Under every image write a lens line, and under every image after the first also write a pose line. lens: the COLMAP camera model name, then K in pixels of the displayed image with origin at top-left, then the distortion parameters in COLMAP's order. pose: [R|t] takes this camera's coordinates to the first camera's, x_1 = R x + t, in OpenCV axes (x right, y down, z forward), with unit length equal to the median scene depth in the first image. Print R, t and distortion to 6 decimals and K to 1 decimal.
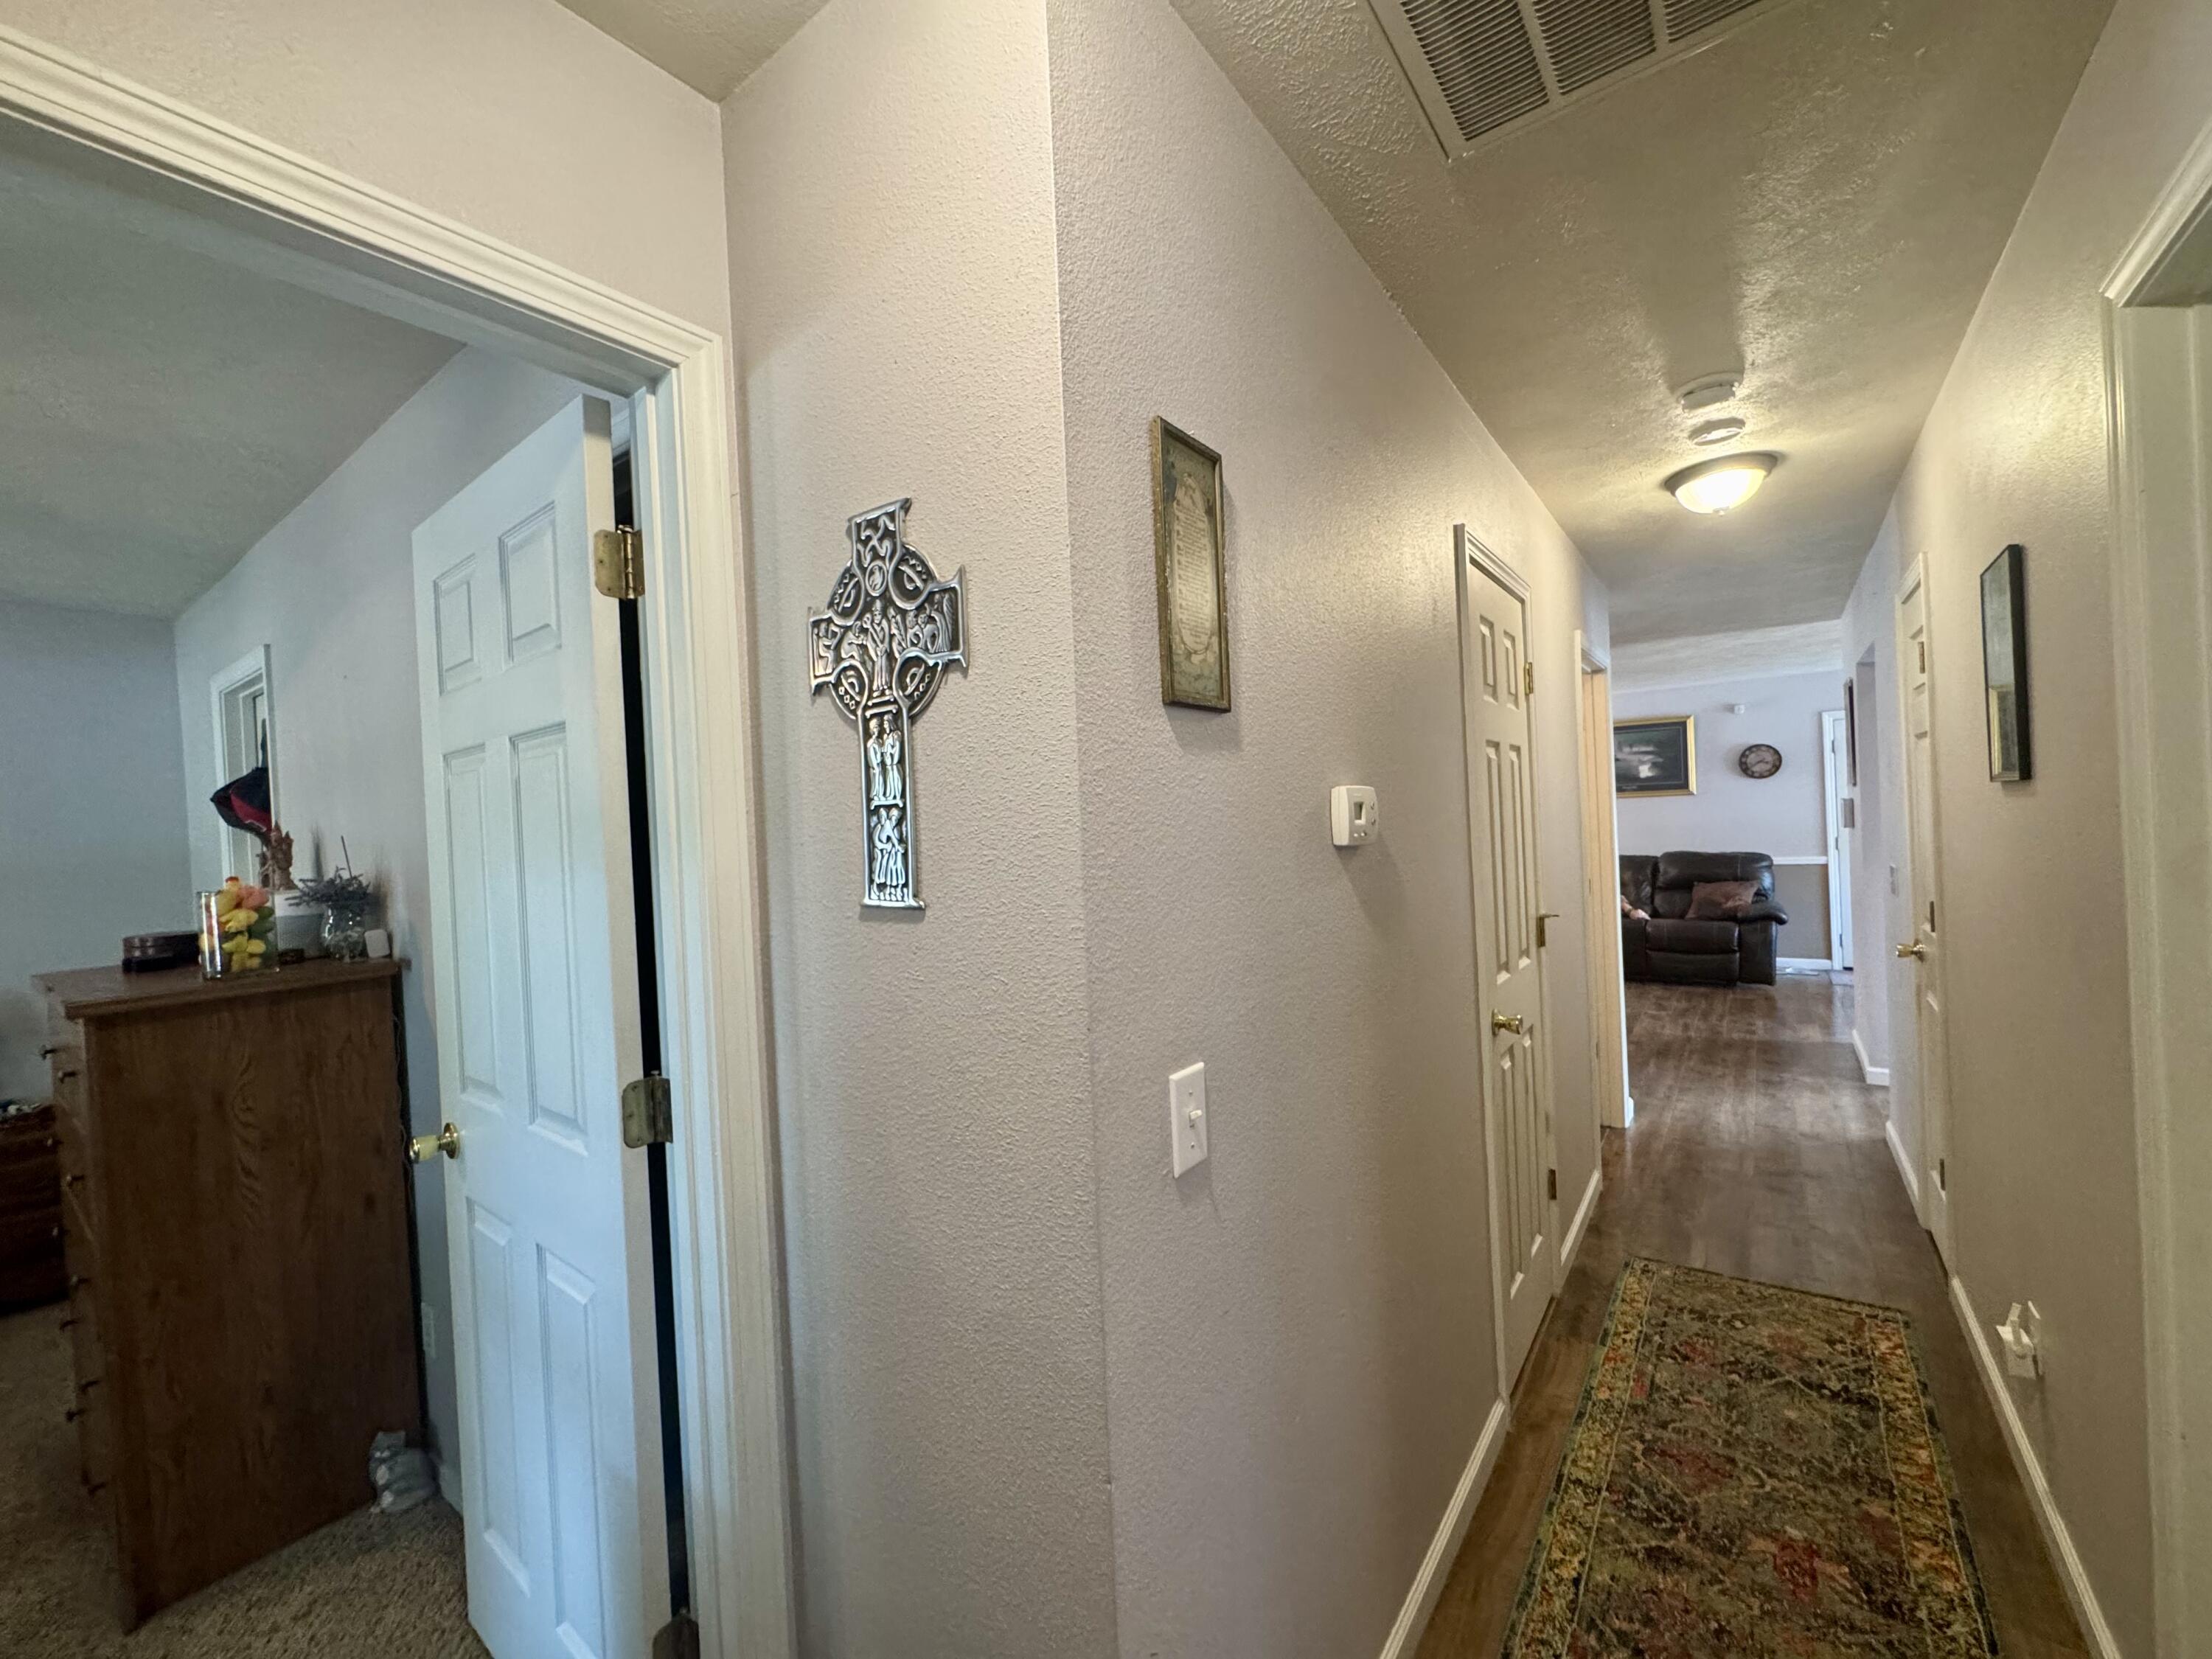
lens RADIAL K [[883.9, 0, 1106.0], [0, 883.9, 829.5], [0, 0, 1]] dist [-0.002797, 0.000080]
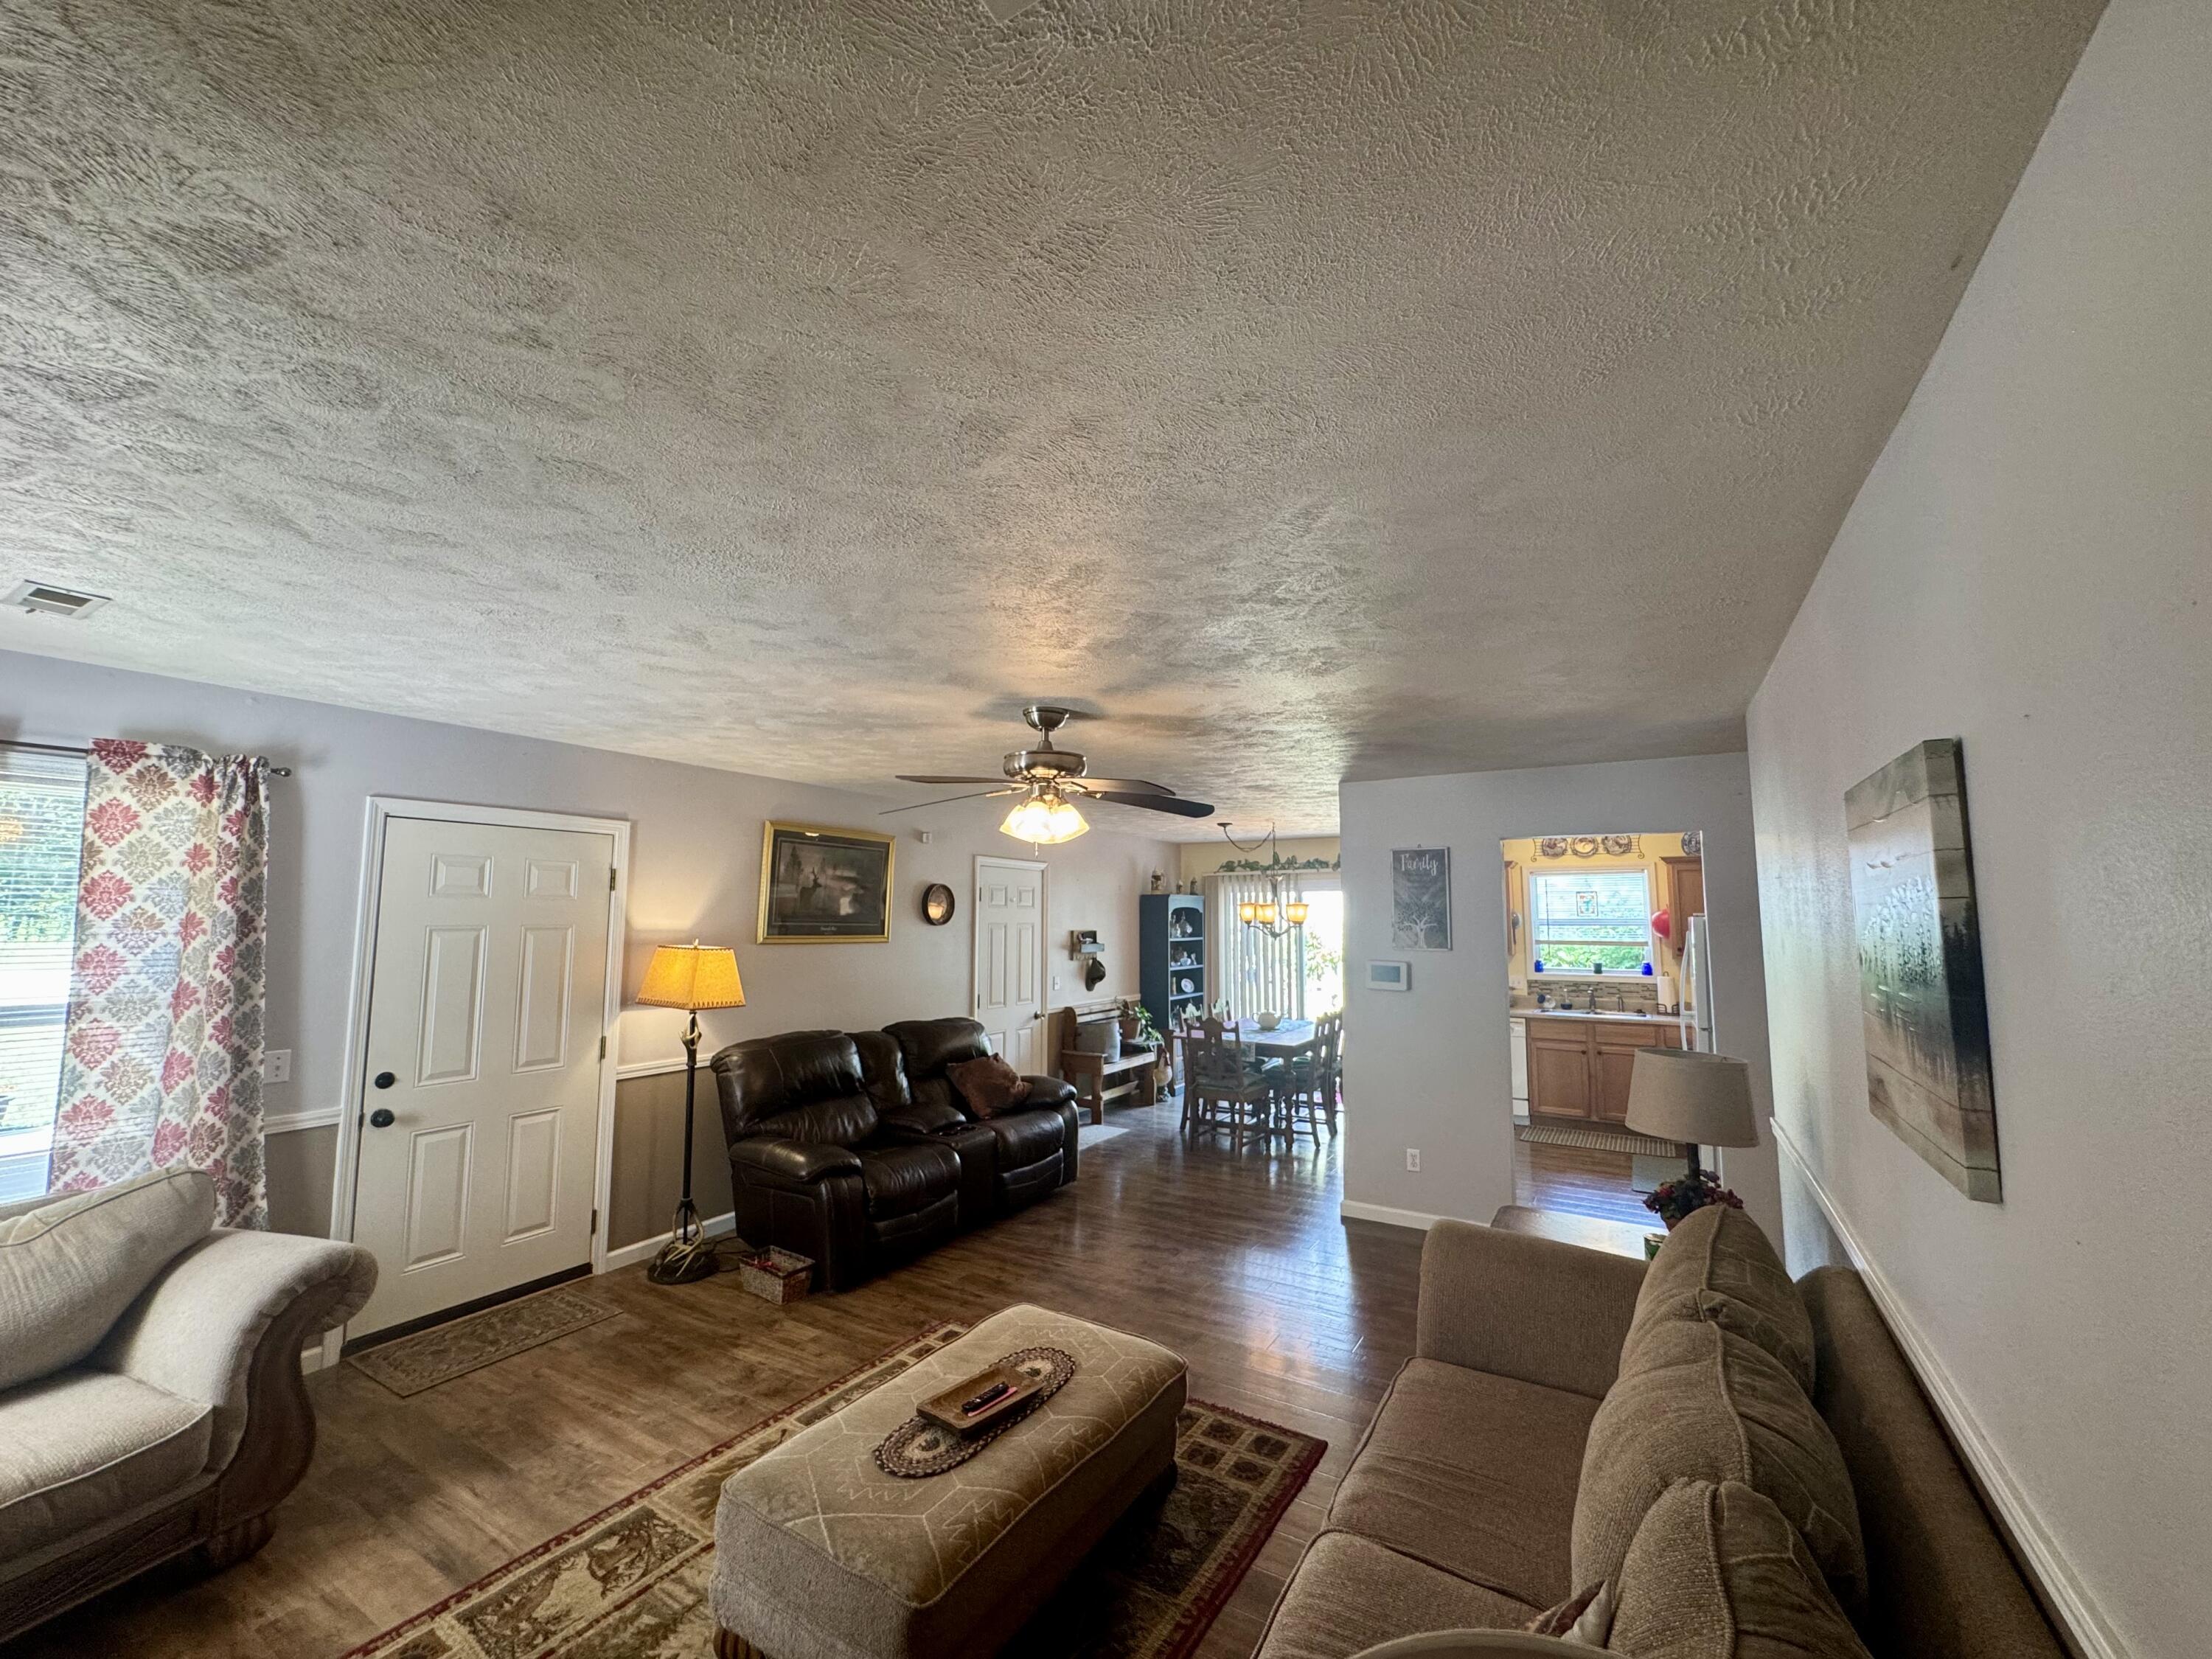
lens RADIAL K [[883.9, 0, 1106.0], [0, 883.9, 829.5], [0, 0, 1]] dist [-0.002797, 0.000080]
pose [[-0.092736, 0.144262, 0.985184, -0.095305], [0.007983, 0.989524, -0.144146, -0.024351], [-0.995659, -0.005503, -0.092916, 0.867354]]
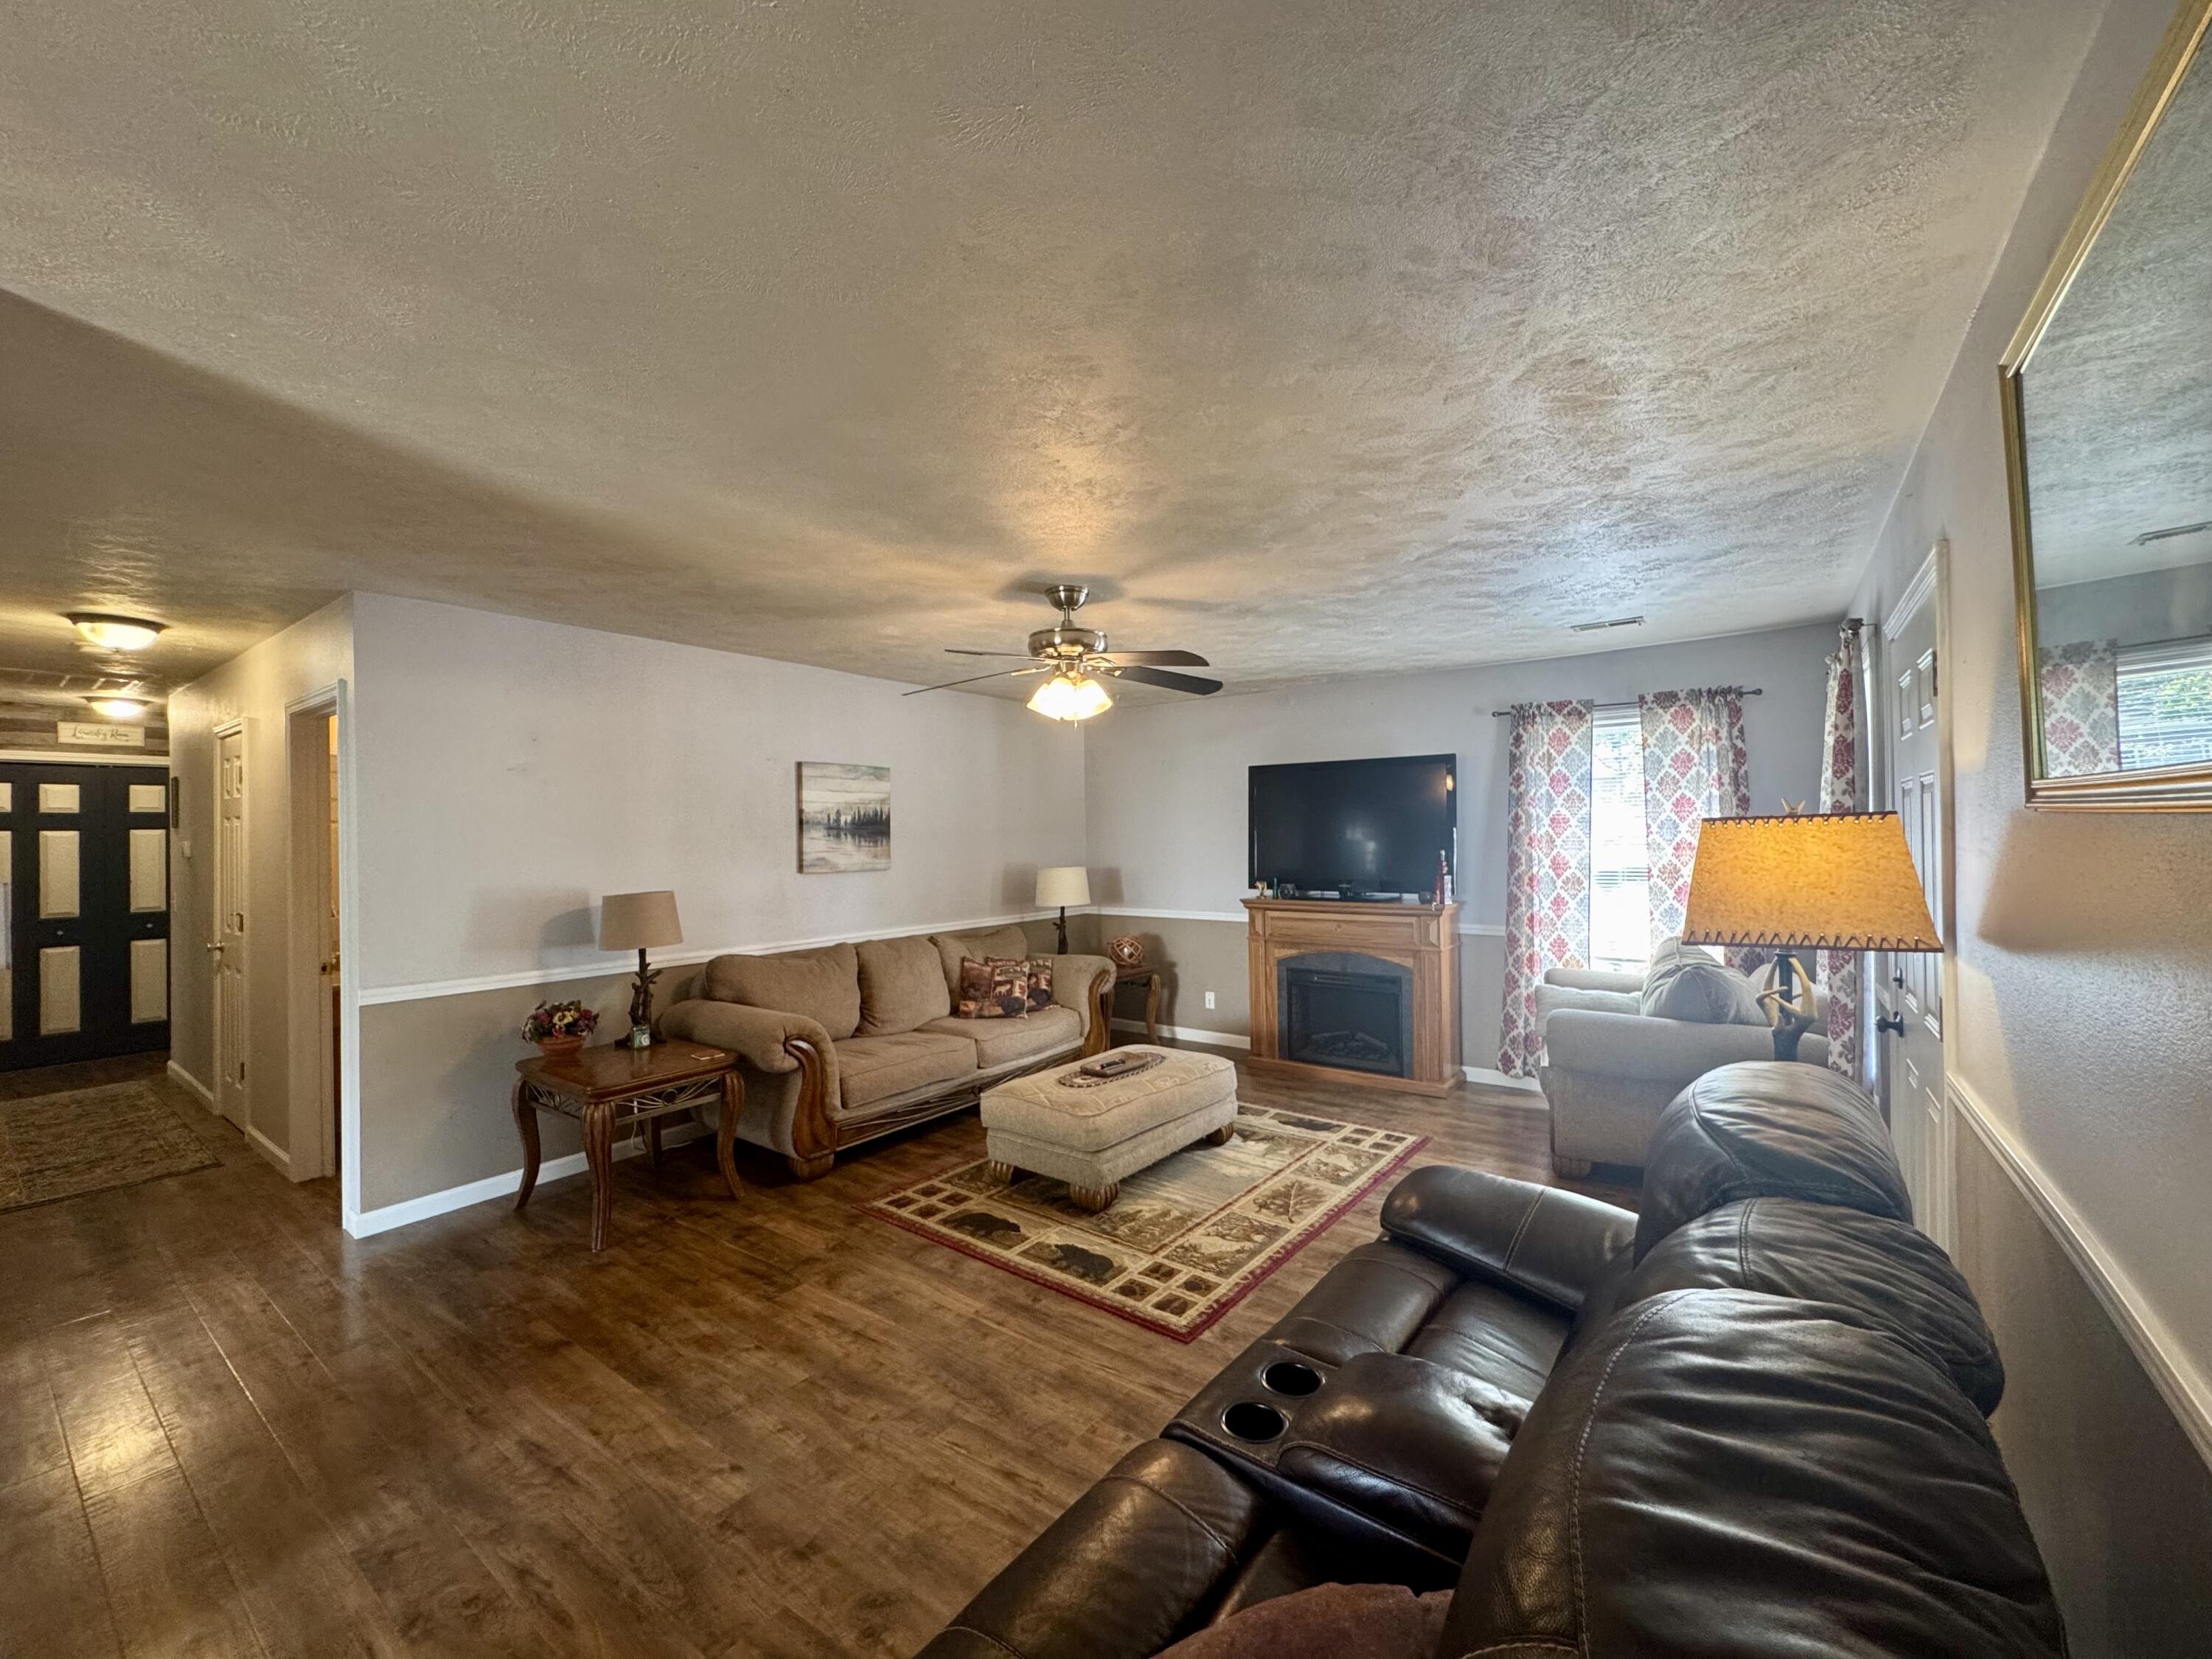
lens RADIAL K [[883.9, 0, 1106.0], [0, 883.9, 829.5], [0, 0, 1]] dist [-0.002797, 0.000080]
pose [[0.002787, 0.038330, -0.999261, 0.720802], [0.005602, 0.999249, 0.038345, -0.039351], [0.999980, -0.005705, 0.002570, 0.873873]]
